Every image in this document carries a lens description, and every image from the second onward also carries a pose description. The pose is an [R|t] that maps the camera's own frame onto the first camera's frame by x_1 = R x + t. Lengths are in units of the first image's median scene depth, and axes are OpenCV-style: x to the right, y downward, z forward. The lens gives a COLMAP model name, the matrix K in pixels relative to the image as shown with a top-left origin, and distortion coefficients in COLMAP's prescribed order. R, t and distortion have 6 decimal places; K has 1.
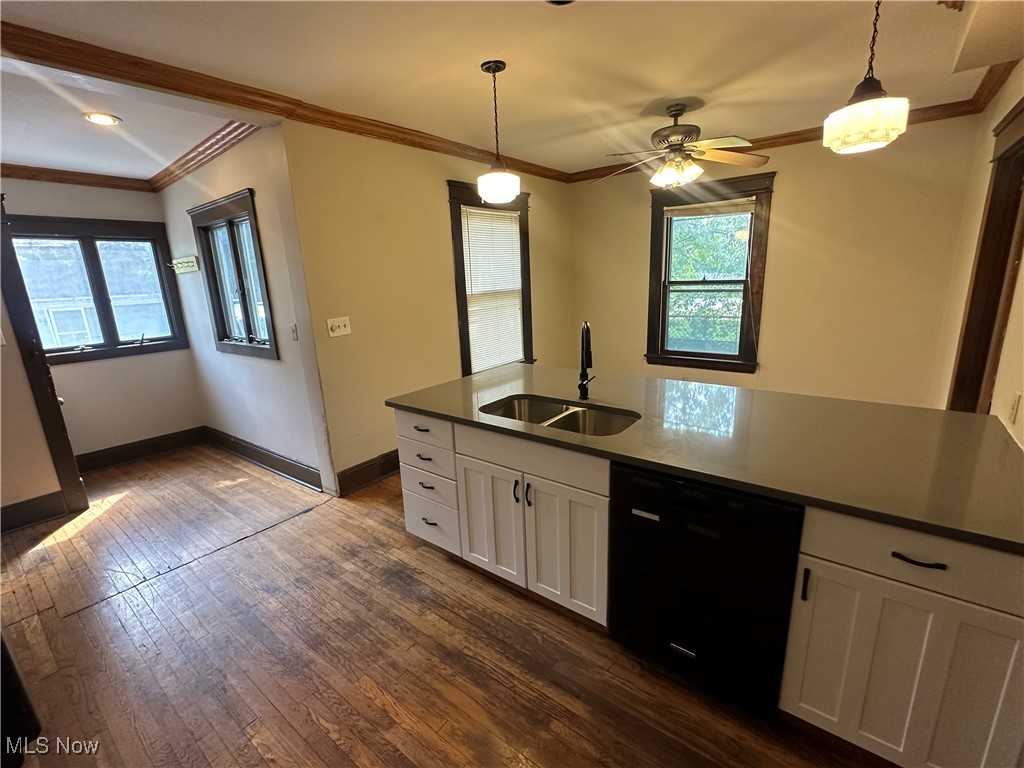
lens RADIAL K [[457.4, 0, 513.1], [0, 457.4, 382.5], [0, 0, 1]] dist [-0.003023, 0.001119]
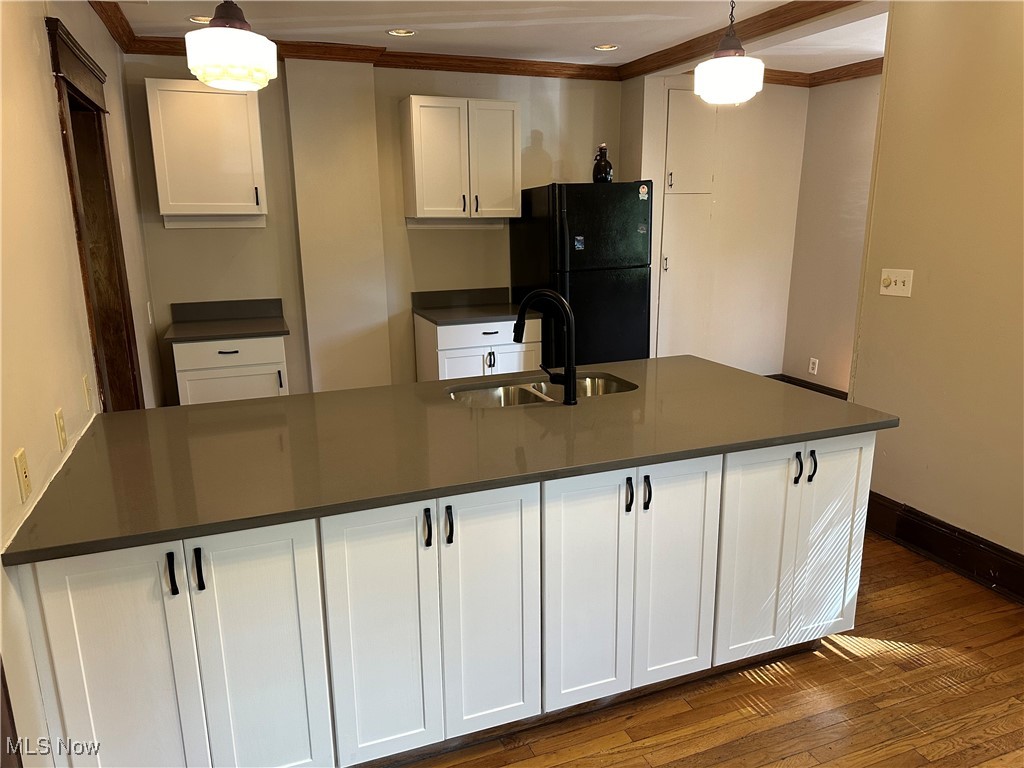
lens RADIAL K [[720.9, 0, 509.4], [0, 720.9, 385.9], [0, 0, 1]] dist [0.071622, 0.000678]
pose [[-0.513299, 0.245757, -0.822270, 1.251897], [-0.171360, 0.909479, 0.378792, -0.445295], [0.840928, 0.335338, -0.424722, 1.556548]]
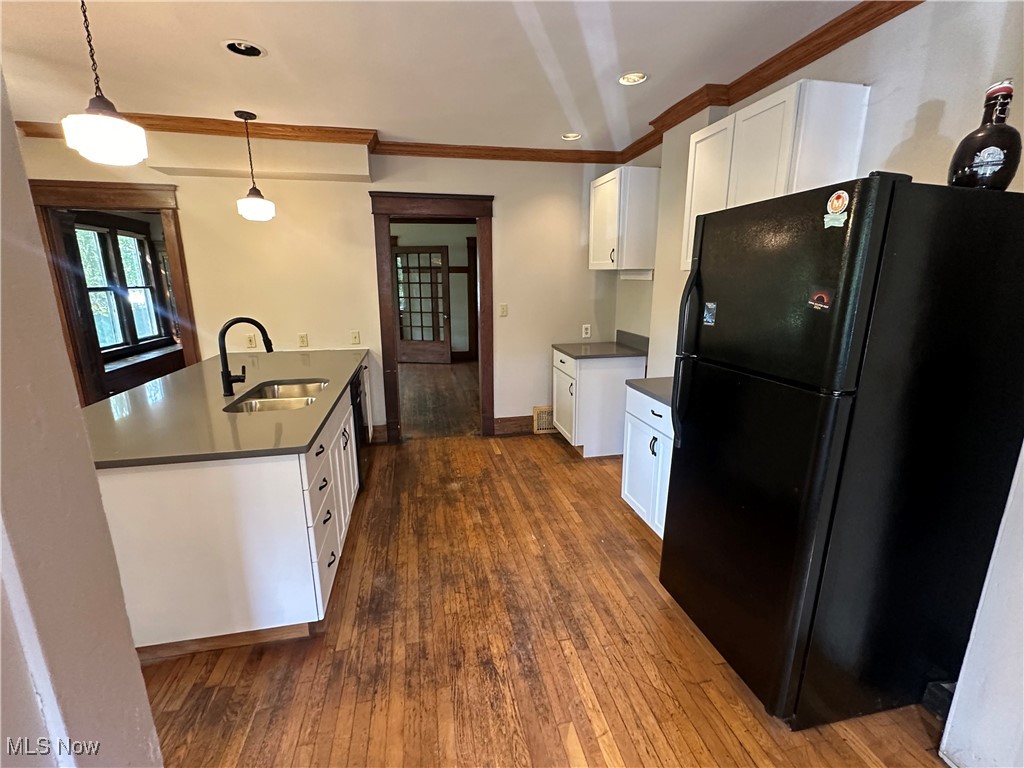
lens RADIAL K [[457.4, 0, 514.6], [0, 457.4, 383.4], [0, 0, 1]] dist [-0.003023, 0.001119]
pose [[-0.764108, -0.107030, 0.636148, -1.119371], [0.181877, 0.910390, 0.371632, -0.289349], [-0.618918, 0.399667, -0.676170, 1.458324]]
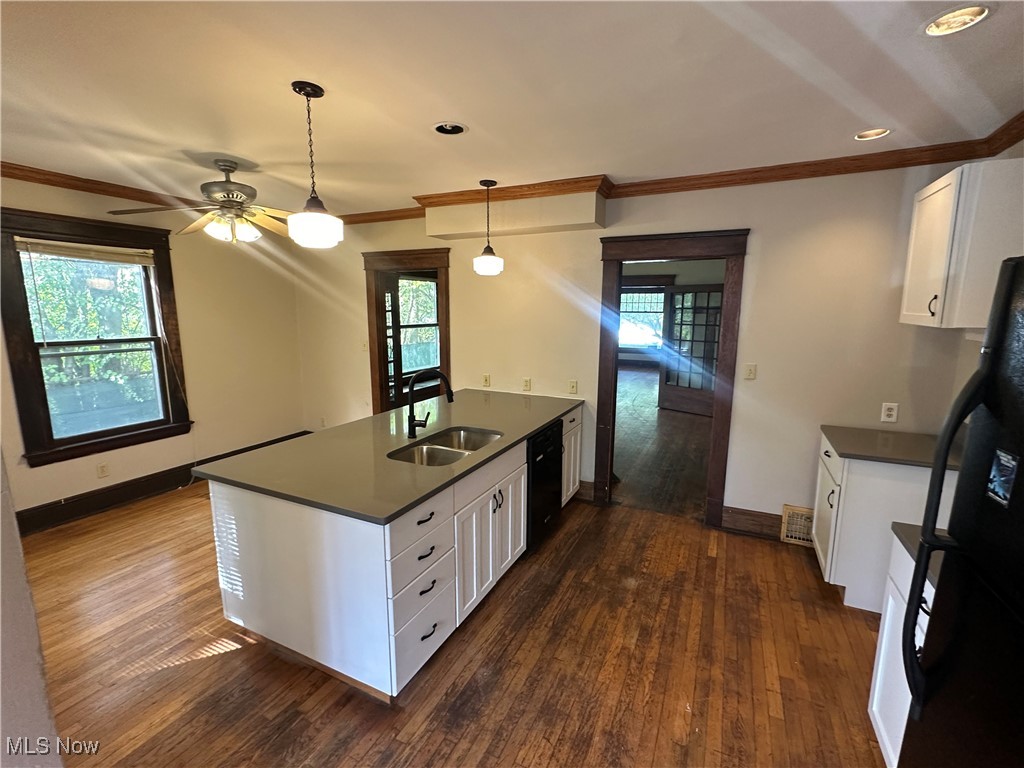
lens RADIAL K [[457.4, 0, 511.9], [0, 457.4, 384.6], [0, 0, 1]] dist [-0.003023, 0.001119]
pose [[-0.207859, -0.124025, 0.970264, -1.116388], [0.233351, 0.957002, 0.172321, -0.260005], [-0.949917, 0.262230, -0.169980, 1.046256]]
